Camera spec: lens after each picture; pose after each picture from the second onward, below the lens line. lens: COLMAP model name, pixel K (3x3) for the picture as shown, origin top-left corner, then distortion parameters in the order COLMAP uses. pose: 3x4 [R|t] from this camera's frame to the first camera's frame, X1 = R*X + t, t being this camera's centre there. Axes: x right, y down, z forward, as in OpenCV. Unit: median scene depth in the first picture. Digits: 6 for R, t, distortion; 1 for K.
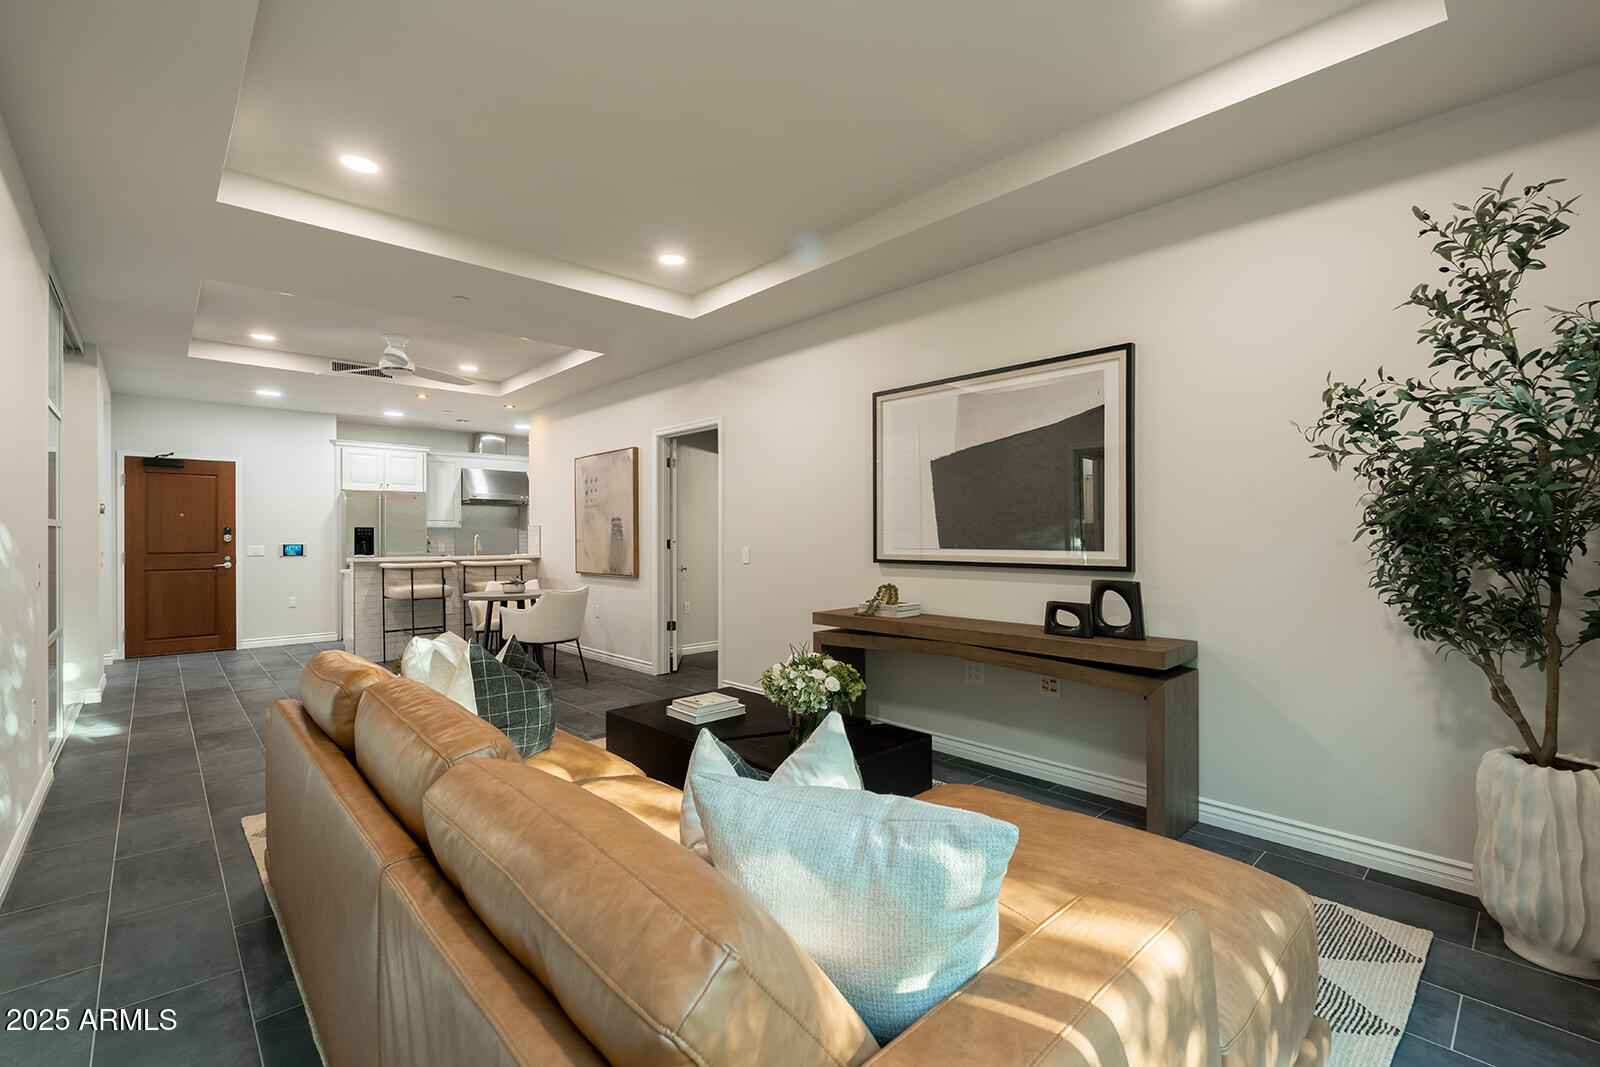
lens RADIAL K [[704.4, 0, 800.8], [0, 704.4, 536.1], [0, 0, 1]] dist [-0.007932, 0.000301]
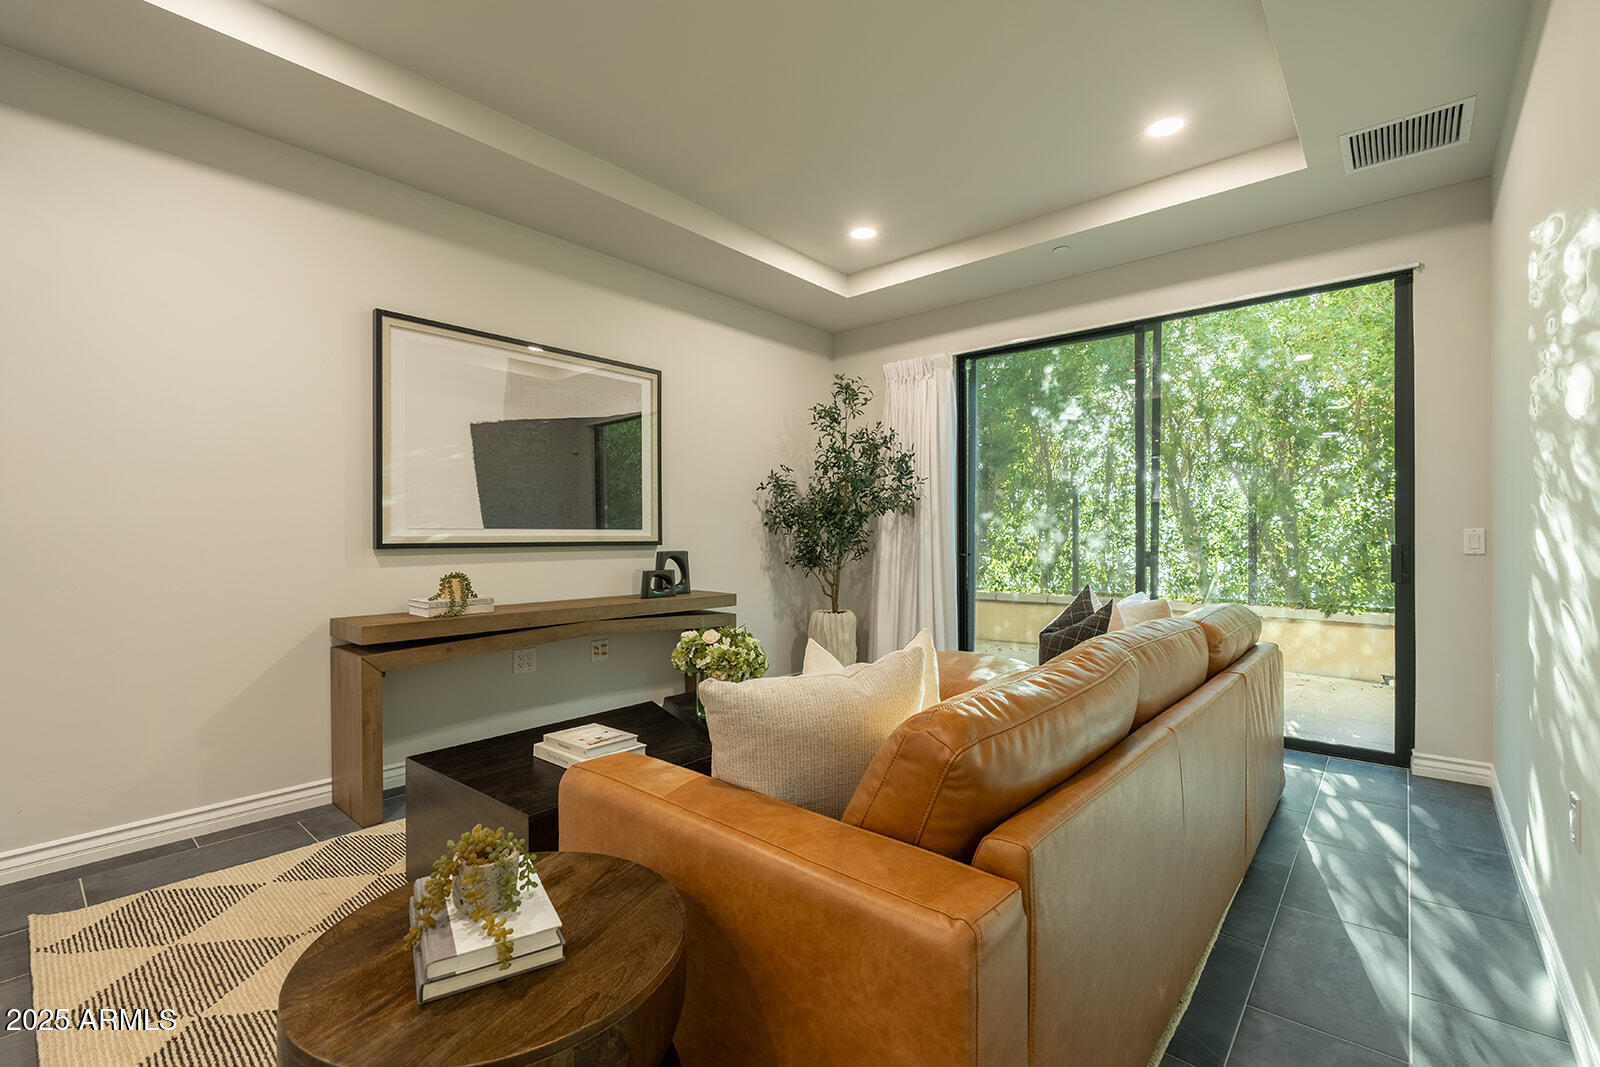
lens RADIAL K [[704.4, 0, 799.6], [0, 704.4, 533.1], [0, 0, 1]] dist [-0.007932, 0.000301]
pose [[-0.107761, 0.005373, 0.994162, -0.704539], [0.001749, 0.999985, -0.005215, 0.029122], [-0.994175, 0.001177, -0.107769, 0.716714]]
